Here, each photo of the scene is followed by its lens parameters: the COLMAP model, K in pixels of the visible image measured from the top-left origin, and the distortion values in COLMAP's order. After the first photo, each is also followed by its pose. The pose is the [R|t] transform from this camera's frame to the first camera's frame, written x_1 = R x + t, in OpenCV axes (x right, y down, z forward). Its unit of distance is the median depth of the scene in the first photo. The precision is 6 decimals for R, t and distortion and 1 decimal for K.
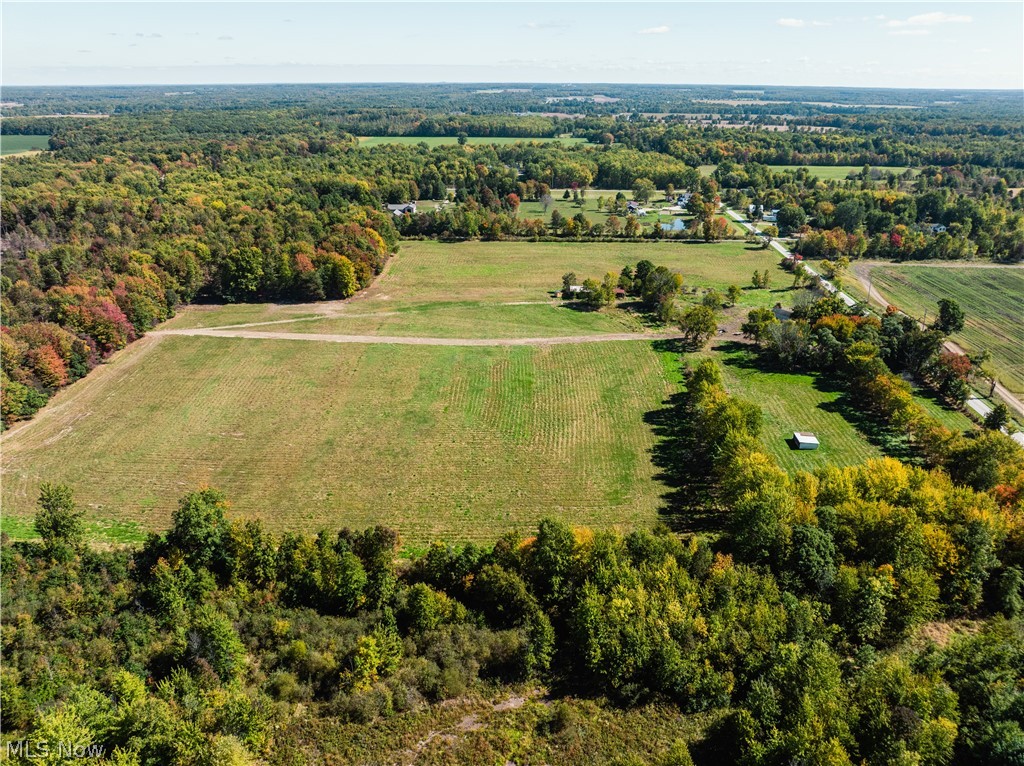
lens RADIAL K [[719.8, 0, 515.0], [0, 719.8, 377.4], [0, 0, 1]] dist [-0.050404, 0.021602]
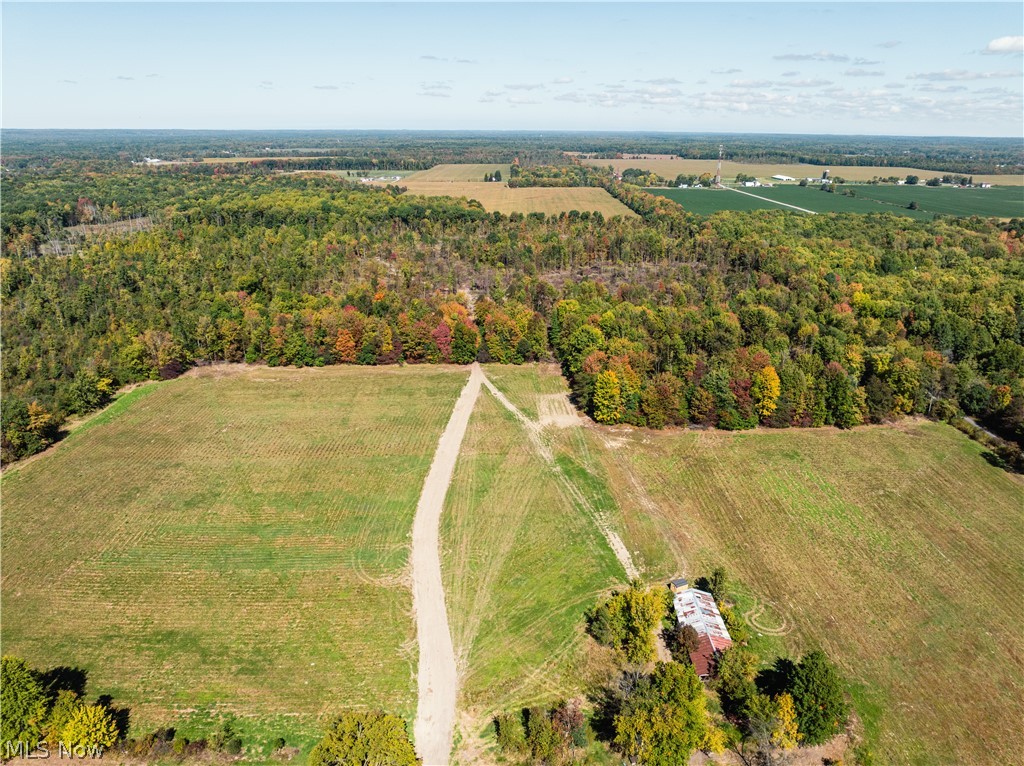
lens RADIAL K [[719.8, 0, 514.5], [0, 719.8, 380.7], [0, 0, 1]] dist [-0.050404, 0.021602]
pose [[0.039541, 0.329472, -0.943337, 0.476217], [-0.387935, 0.875083, 0.289373, -0.342185], [0.920838, 0.354511, 0.162416, 0.792292]]
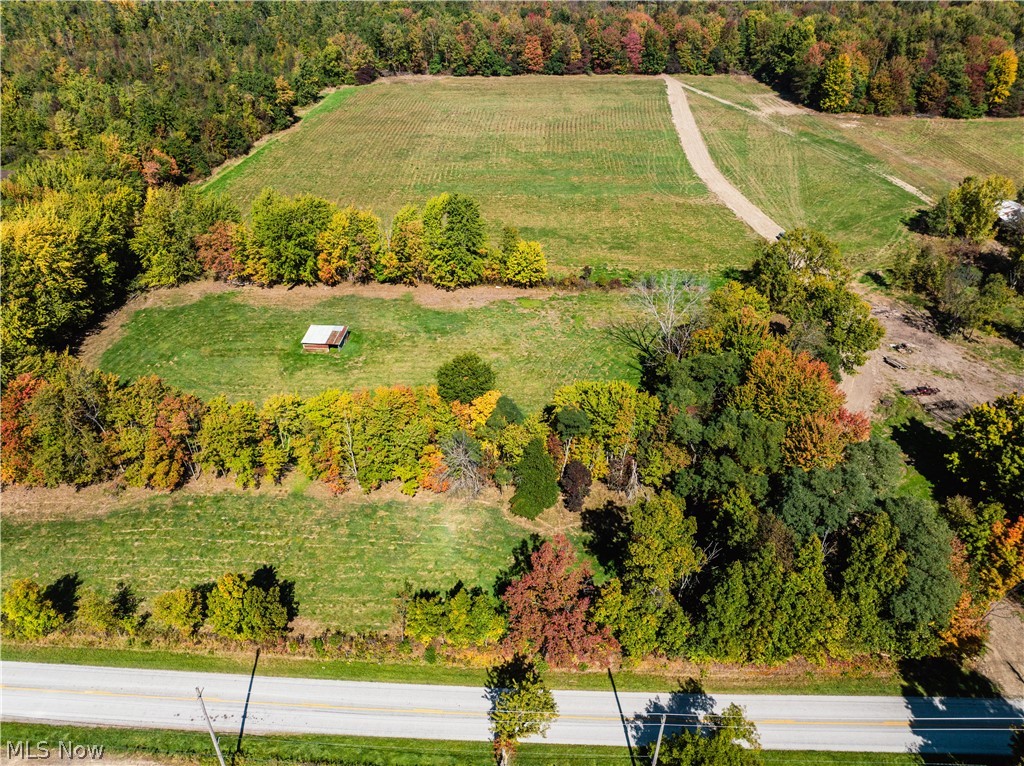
lens RADIAL K [[719.8, 0, 513.5], [0, 719.8, 380.0], [0, 0, 1]] dist [-0.050404, 0.021602]
pose [[-0.008211, 0.550801, -0.834596, 0.571791], [-0.381820, 0.769659, 0.511702, -0.154121], [0.924200, 0.322867, 0.203988, 0.642887]]
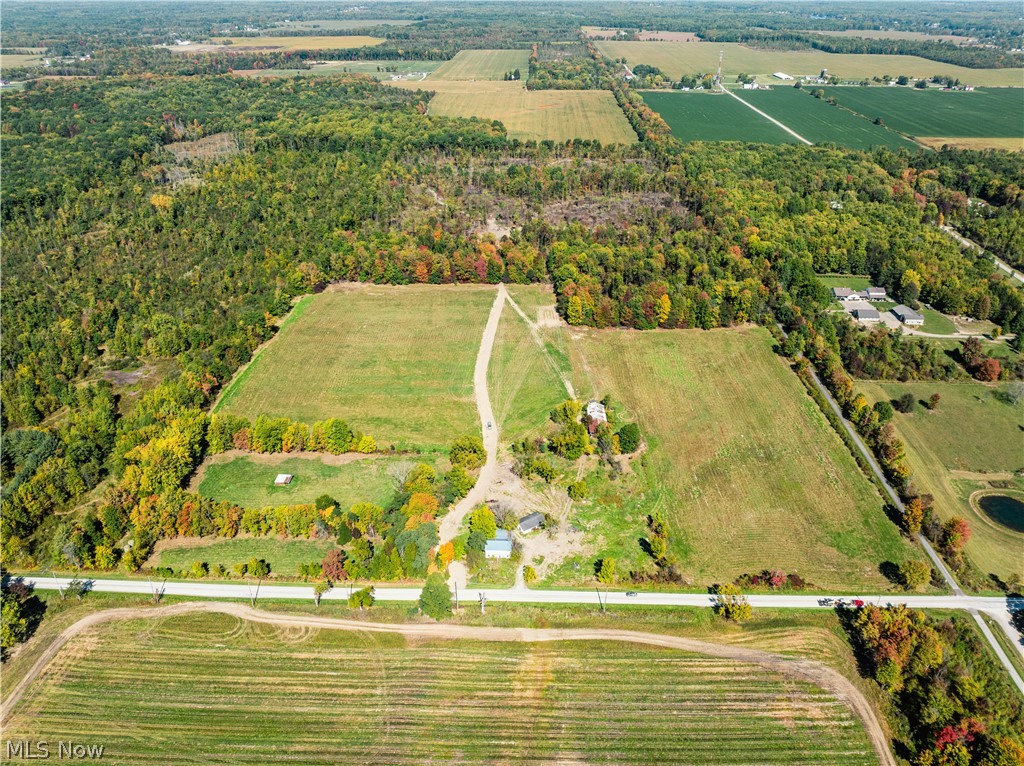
lens RADIAL K [[719.8, 0, 512.4], [0, 719.8, 378.1], [0, 0, 1]] dist [-0.050404, 0.021602]
pose [[0.011145, 0.489520, -0.871921, 1.039967], [-0.386957, 0.806149, 0.447648, -0.614769], [0.922031, 0.332407, 0.198408, 0.669468]]
